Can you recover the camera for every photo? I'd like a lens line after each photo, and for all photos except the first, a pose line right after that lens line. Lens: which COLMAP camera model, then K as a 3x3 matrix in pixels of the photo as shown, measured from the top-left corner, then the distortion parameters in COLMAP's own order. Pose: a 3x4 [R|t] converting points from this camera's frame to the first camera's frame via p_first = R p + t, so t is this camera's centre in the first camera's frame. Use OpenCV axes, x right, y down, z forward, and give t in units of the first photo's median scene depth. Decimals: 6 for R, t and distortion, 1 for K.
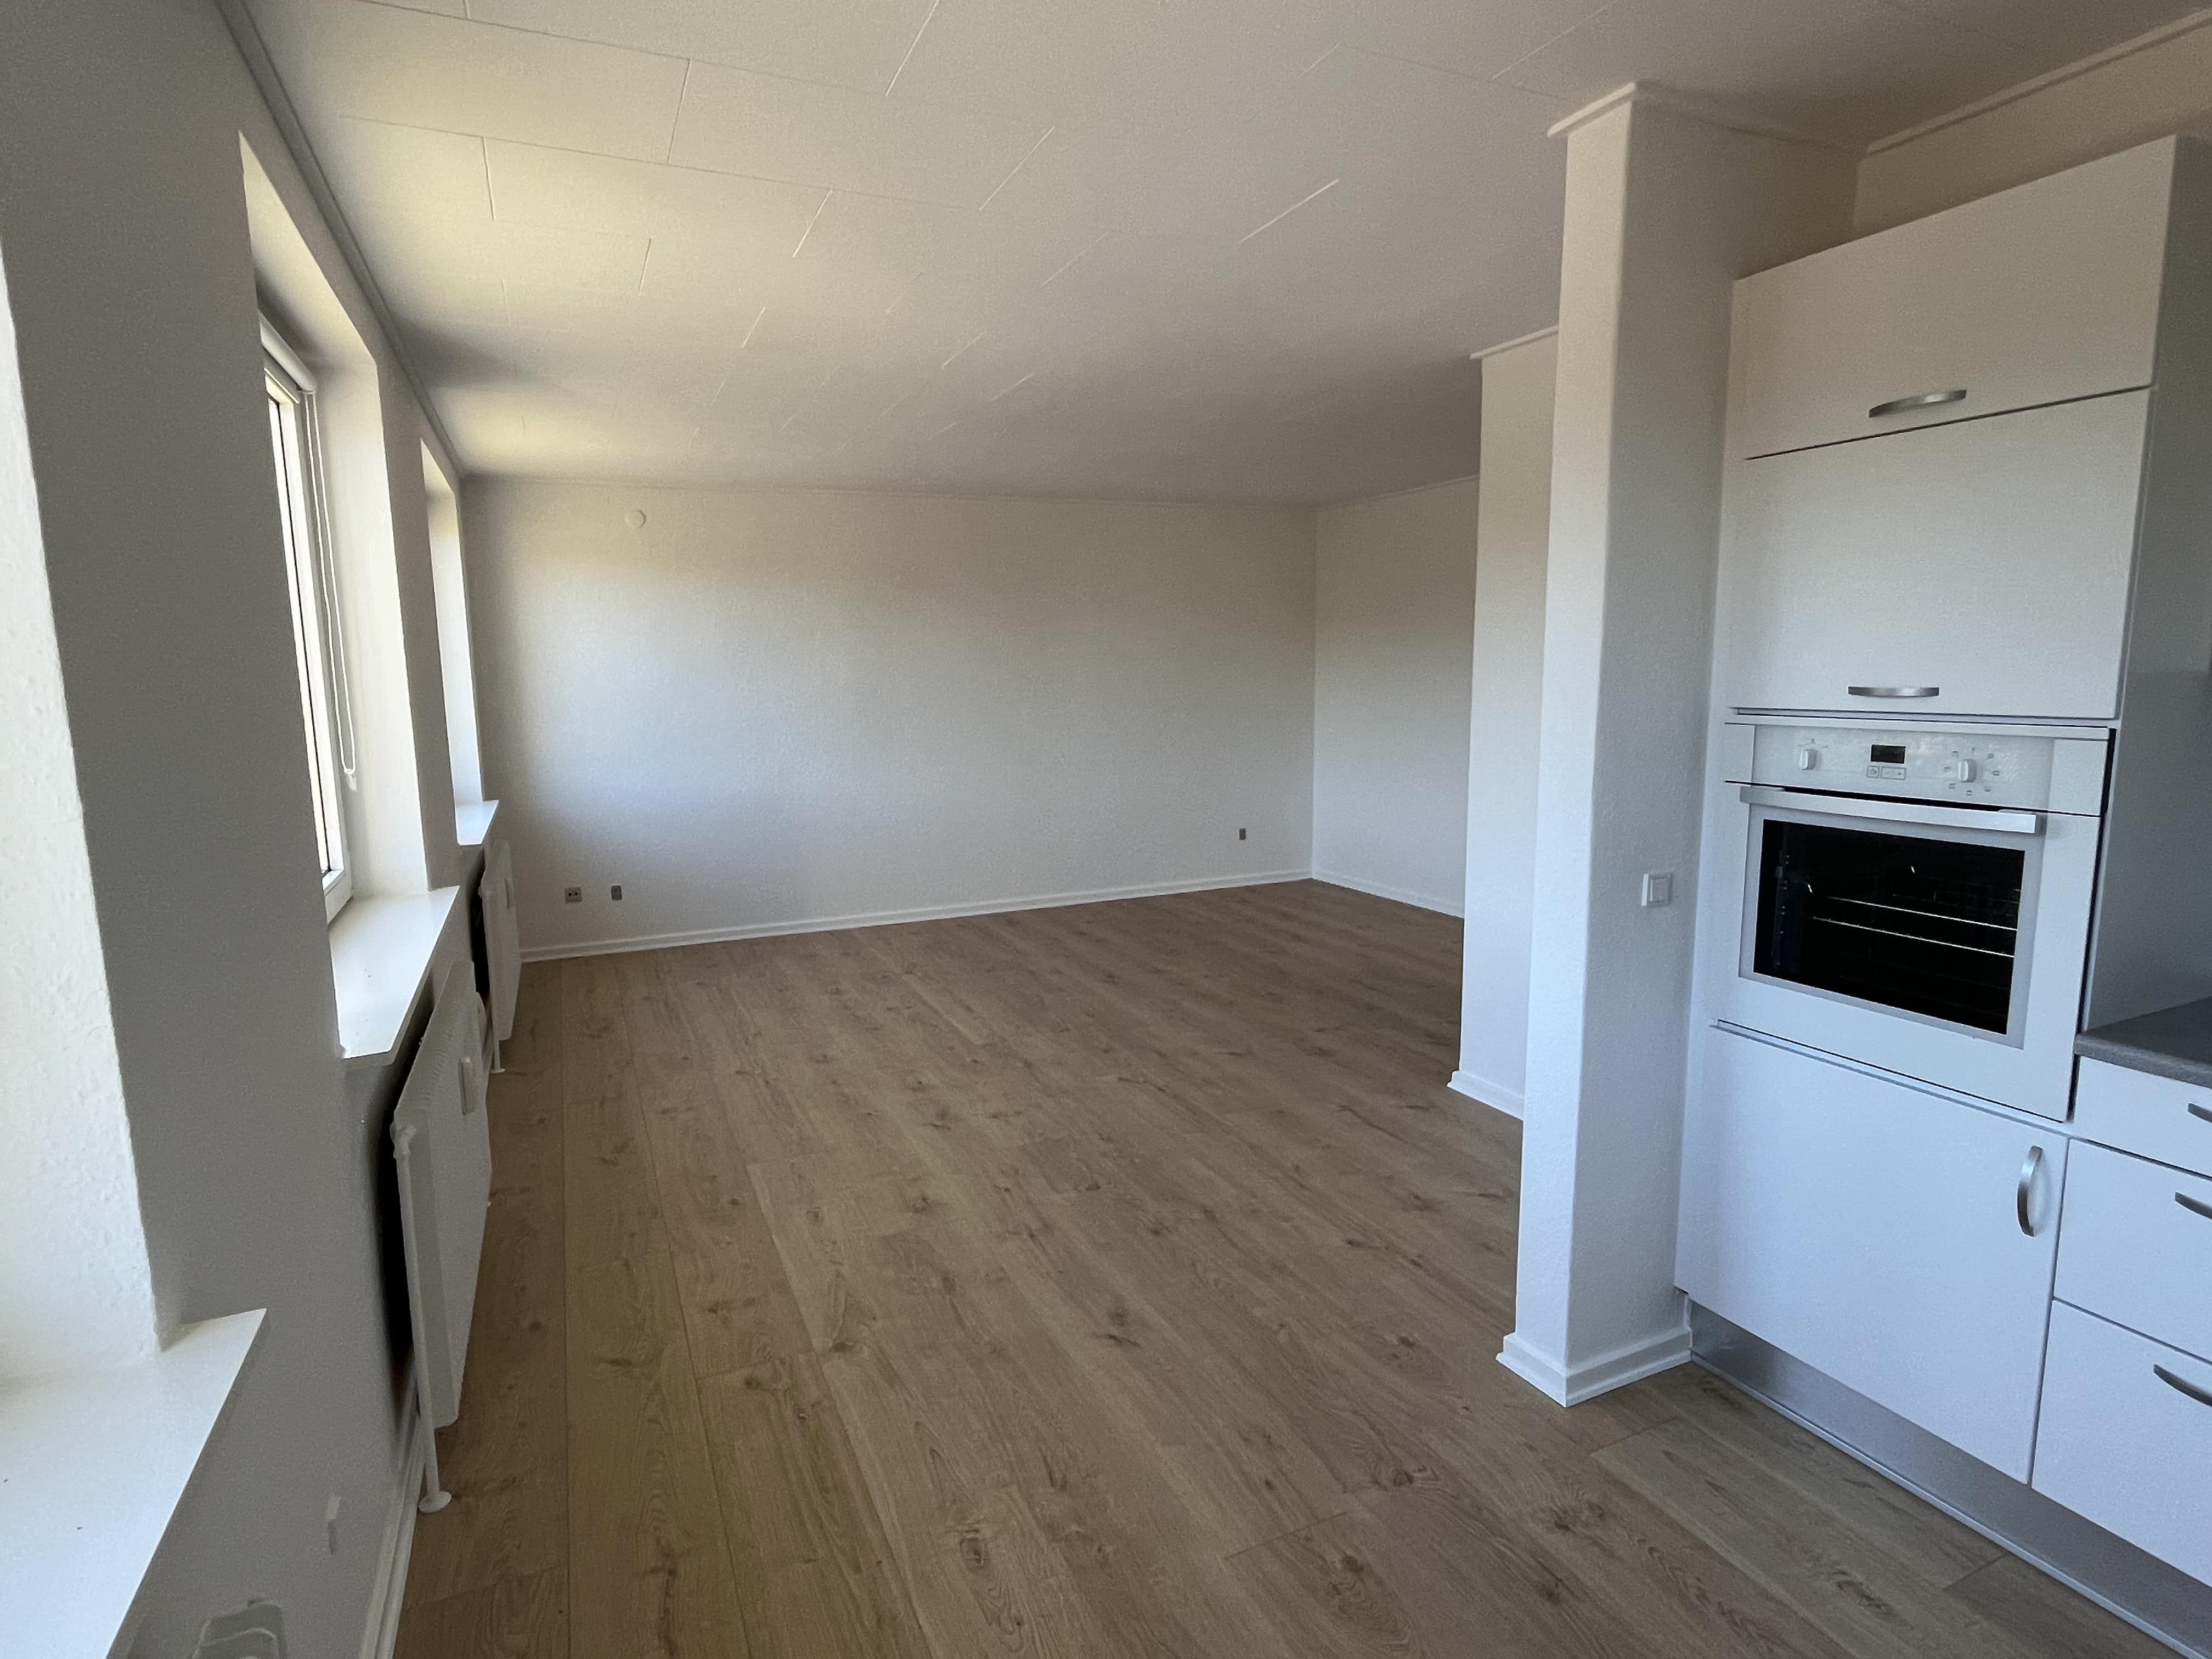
lens RADIAL K [[1149.6, 0, 1094.4], [0, 1149.6, 834.2], [0, 0, 1]] dist [-0.002057, 0.000283]
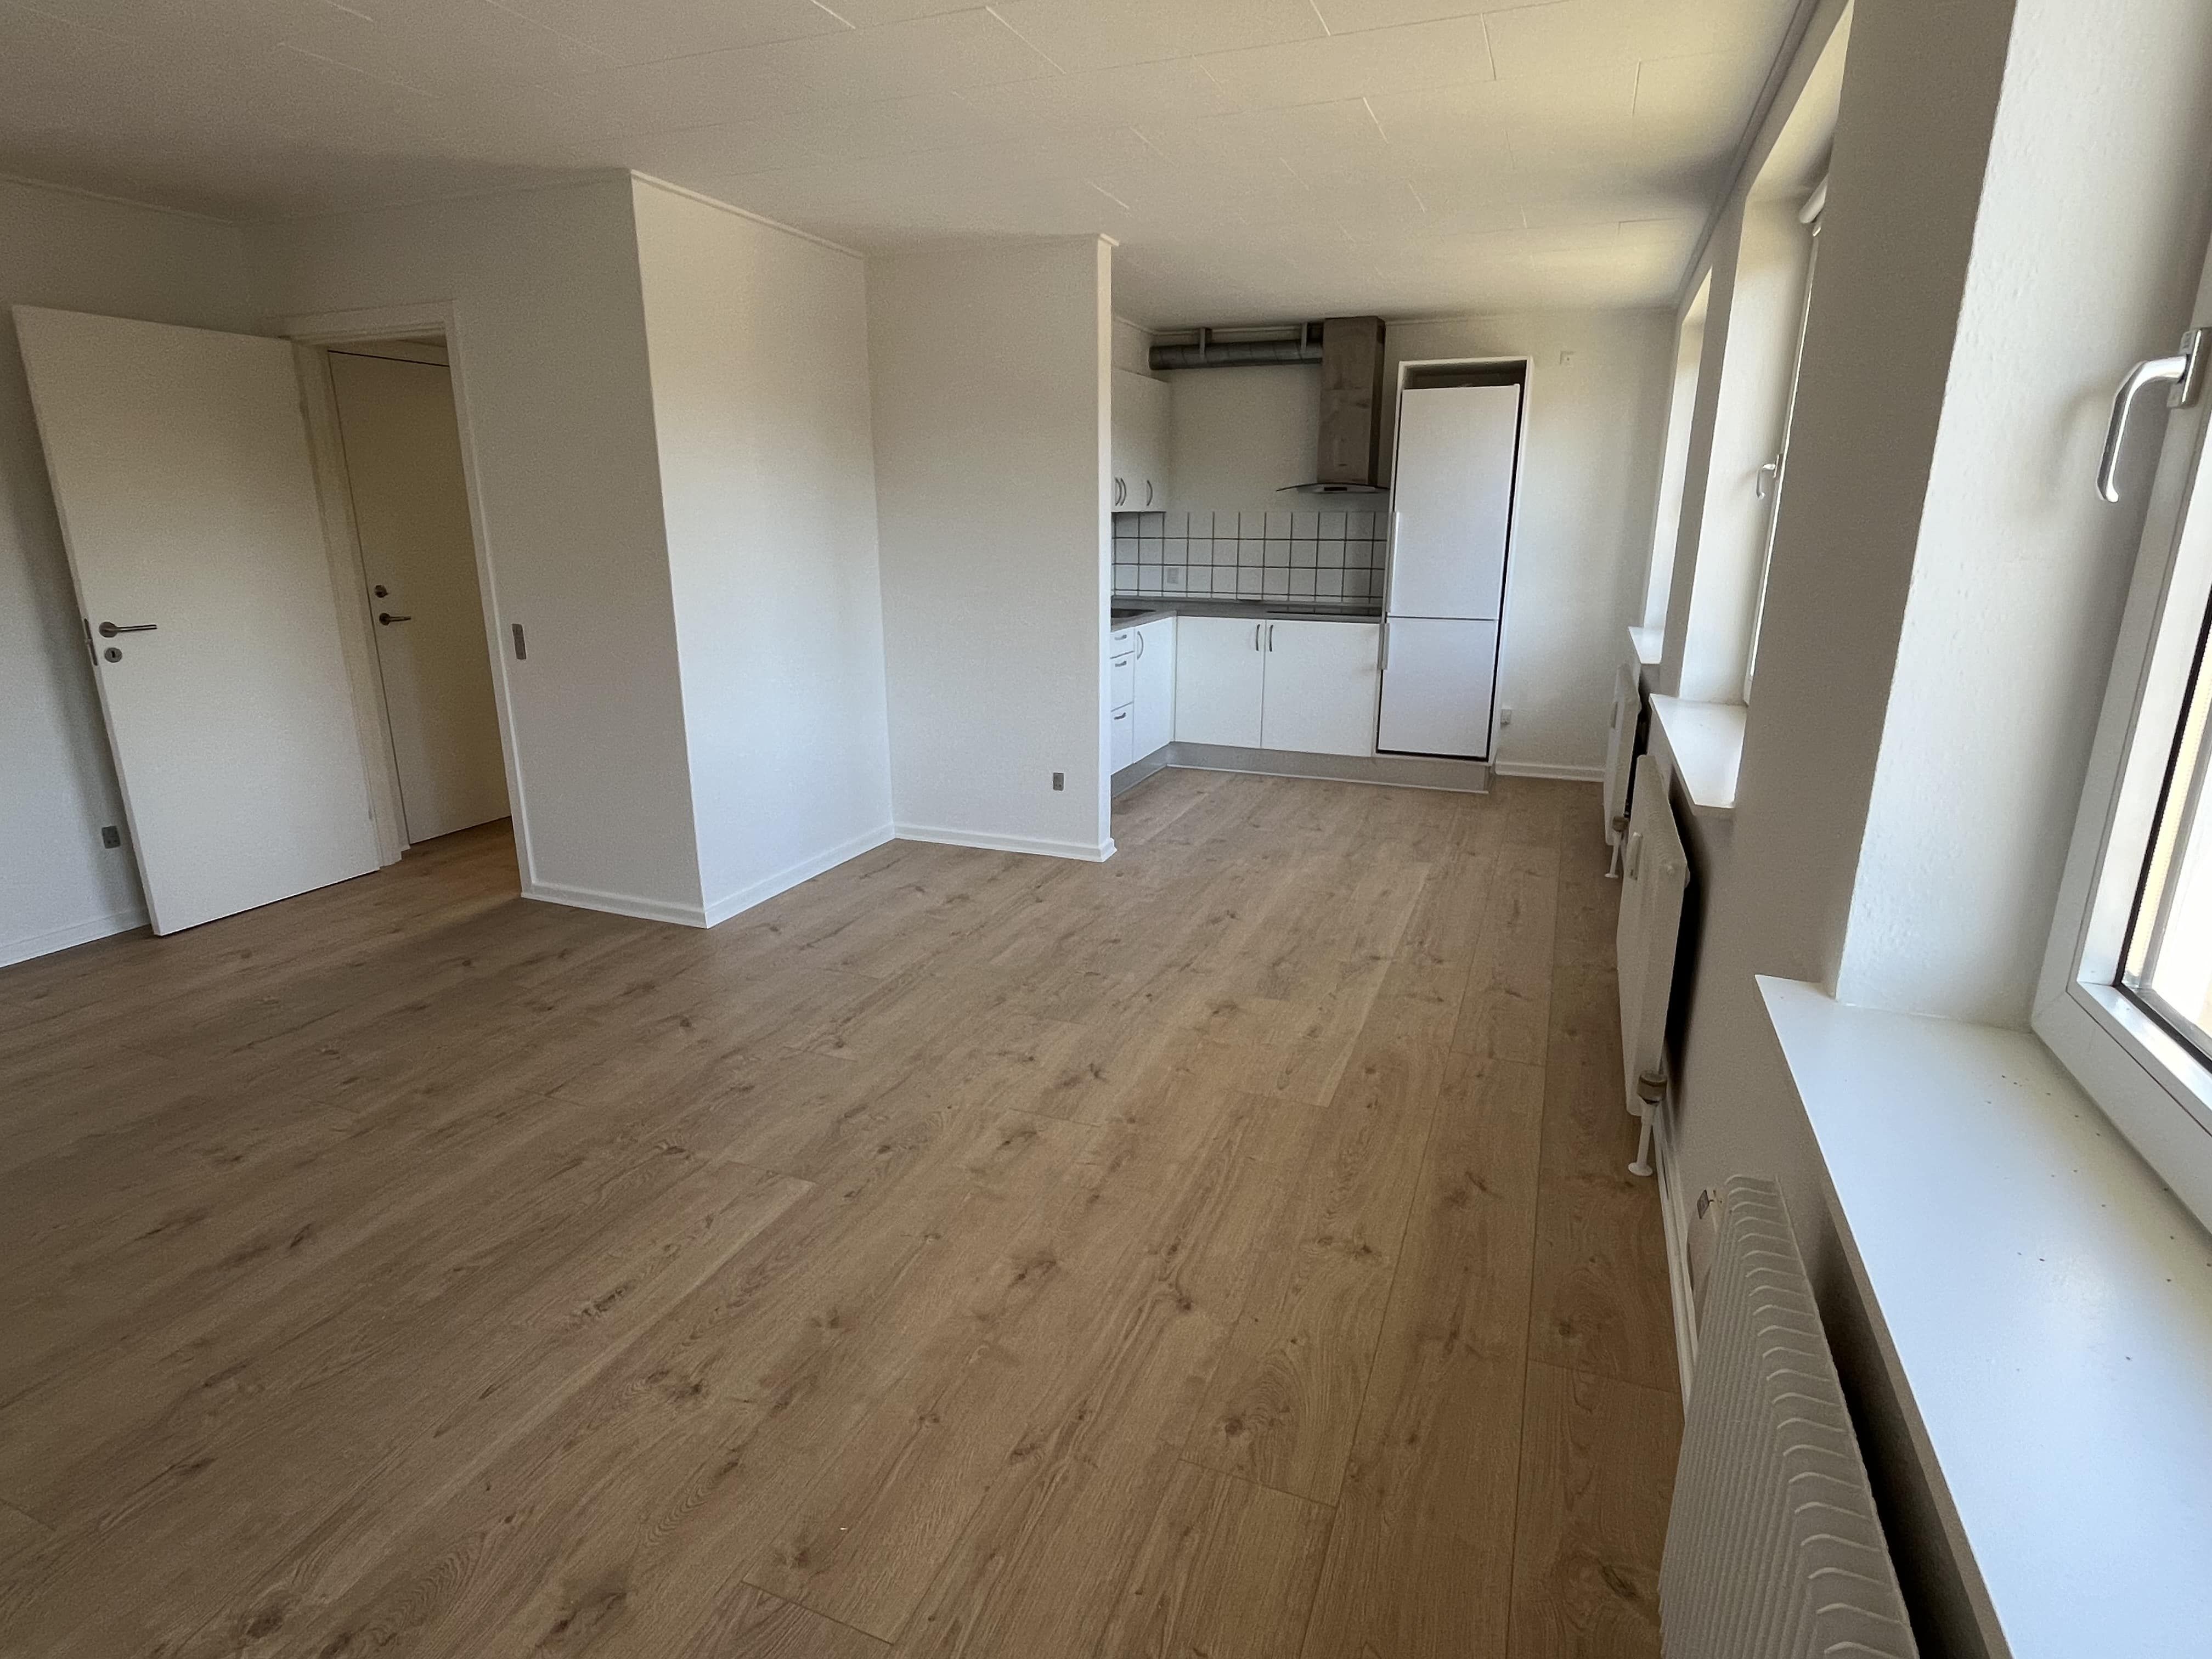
lens RADIAL K [[1153.0, 0, 1091.1], [0, 1153.0, 824.3], [0, 0, 1]] dist [-0.004386, -0.000371]
pose [[-0.679026, -0.177362, 0.712366, -0.586650], [0.117019, 0.931818, 0.343542, -0.164653], [-0.724727, 0.316635, -0.611974, 1.236369]]
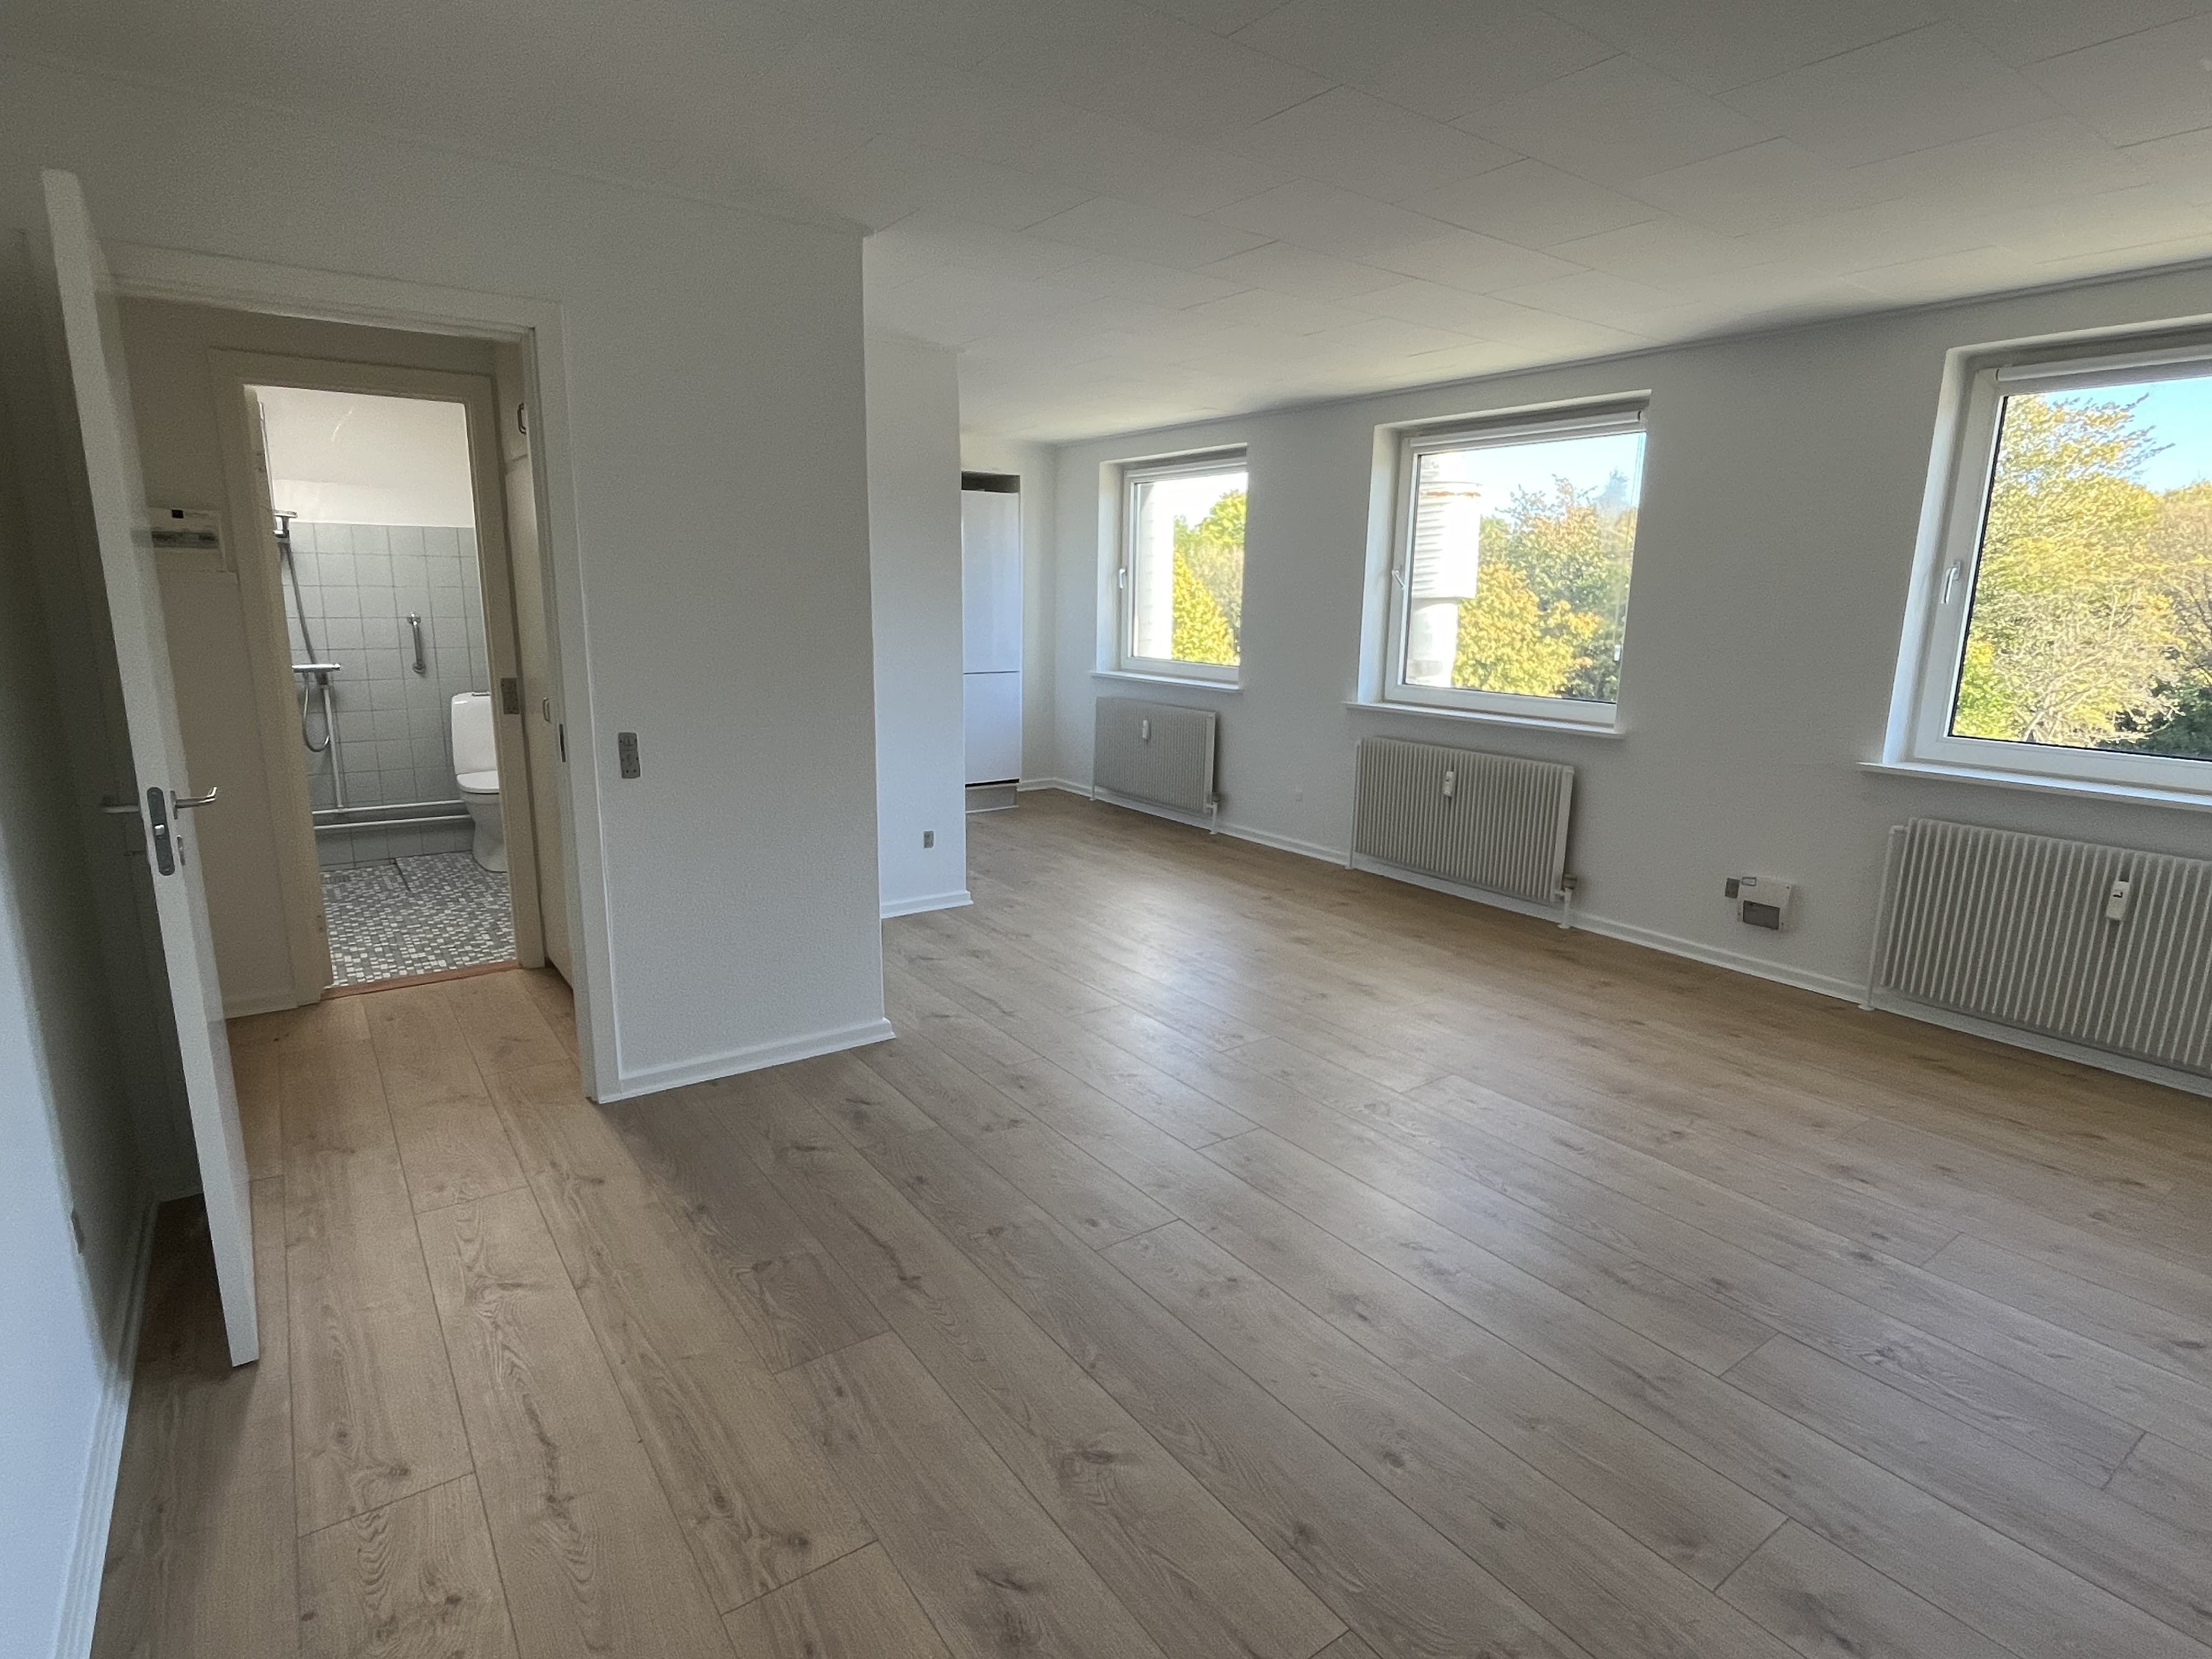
lens RADIAL K [[1149.6, 0, 1094.4], [0, 1149.6, 834.2], [0, 0, 1]] dist [-0.002057, 0.000283]
pose [[-0.983598, 0.038386, -0.176242, 0.279559], [-0.026187, 0.936350, 0.350090, -0.247138], [0.178463, 0.348963, -0.919987, 1.680600]]
